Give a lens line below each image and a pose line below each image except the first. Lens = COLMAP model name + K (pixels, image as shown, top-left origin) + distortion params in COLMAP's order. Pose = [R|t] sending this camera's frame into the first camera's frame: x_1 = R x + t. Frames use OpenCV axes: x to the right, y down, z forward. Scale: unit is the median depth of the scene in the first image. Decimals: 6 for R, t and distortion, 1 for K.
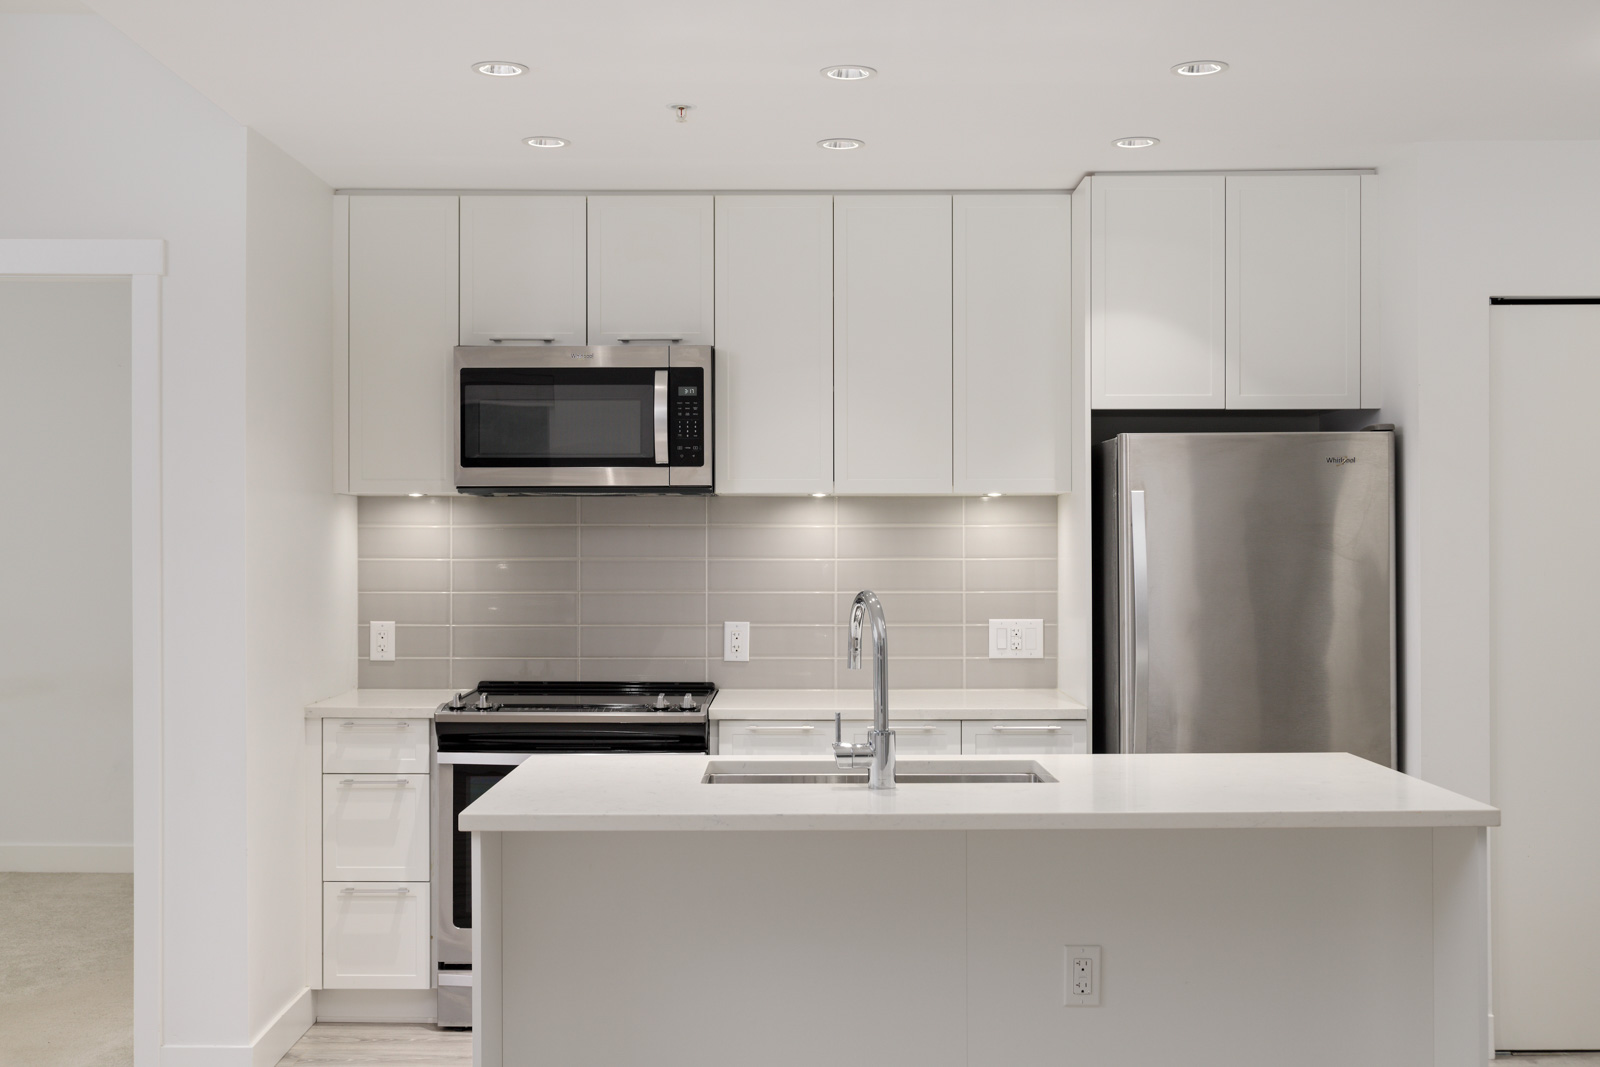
lens RADIAL K [[1882.5, 0, 800.0], [0, 1882.5, 533.5], [0, 0, 1]] dist [0.003829, 0.005813]
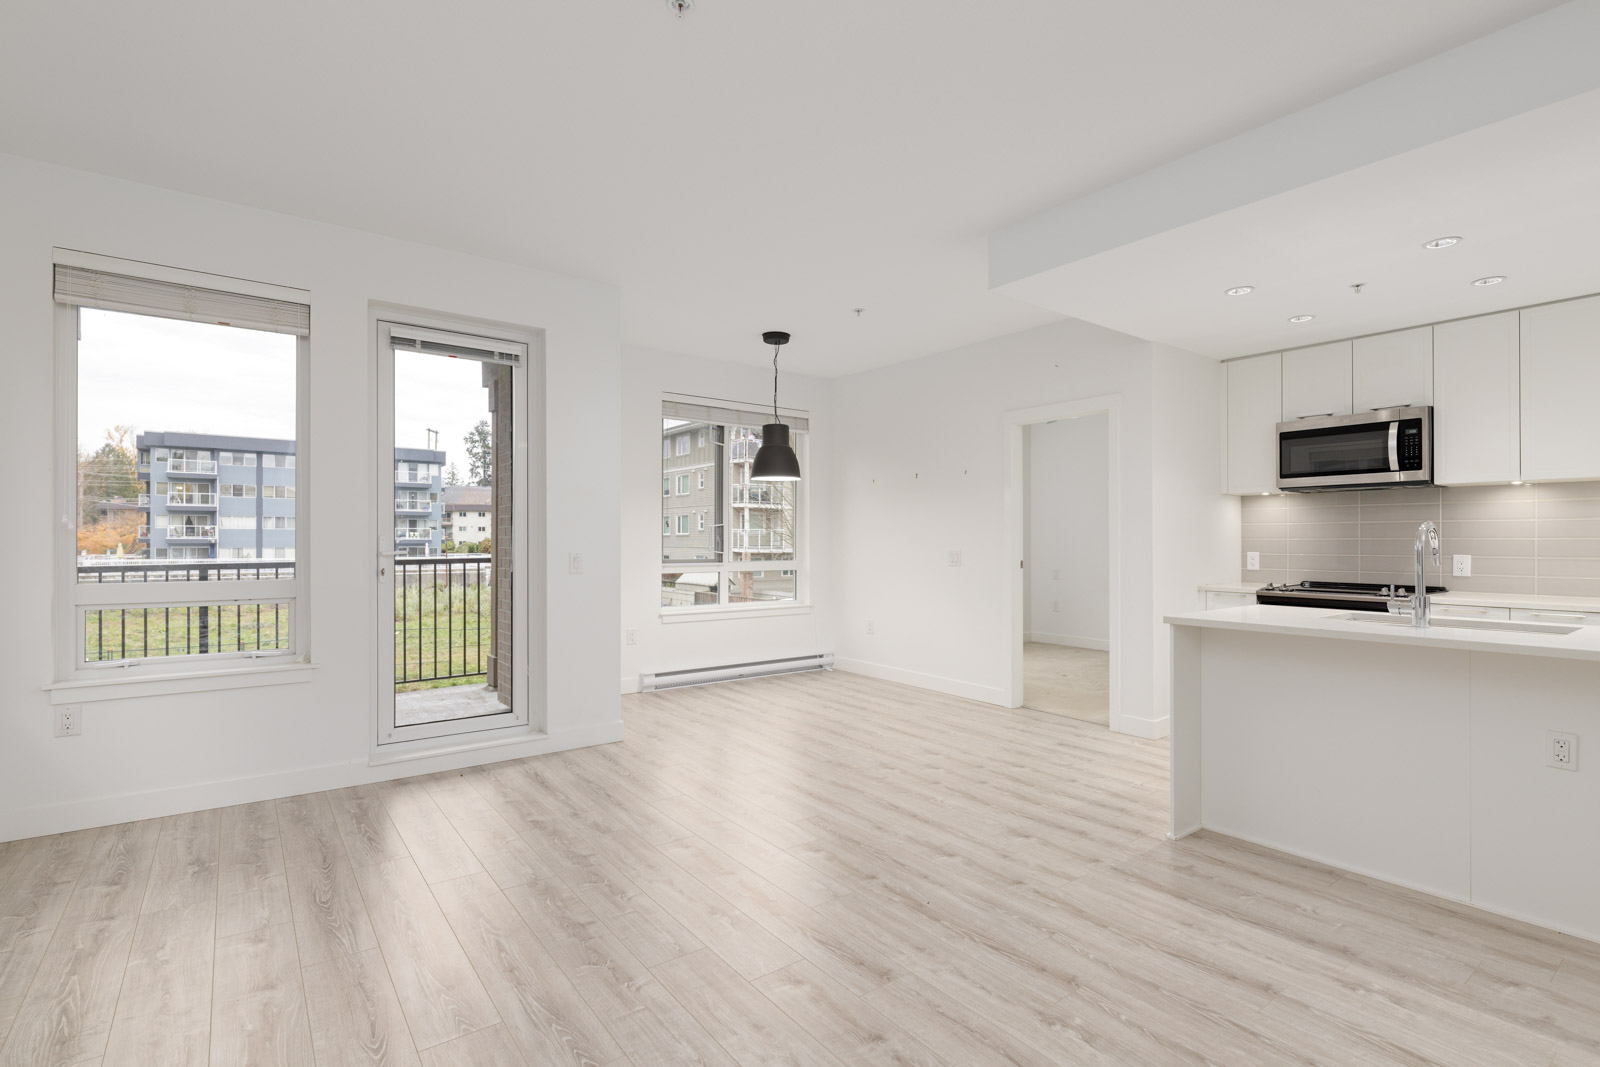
lens RADIAL K [[751.2, 0, 800.0], [0, 751.2, 533.5], [0, 0, 1]] dist [-0.001533, -0.000350]
pose [[0.604557, -0.006200, -0.796537, 0.170133], [0.004003, 0.999981, -0.004745, 0.028880], [0.796551, -0.000320, 0.604571, 0.046879]]
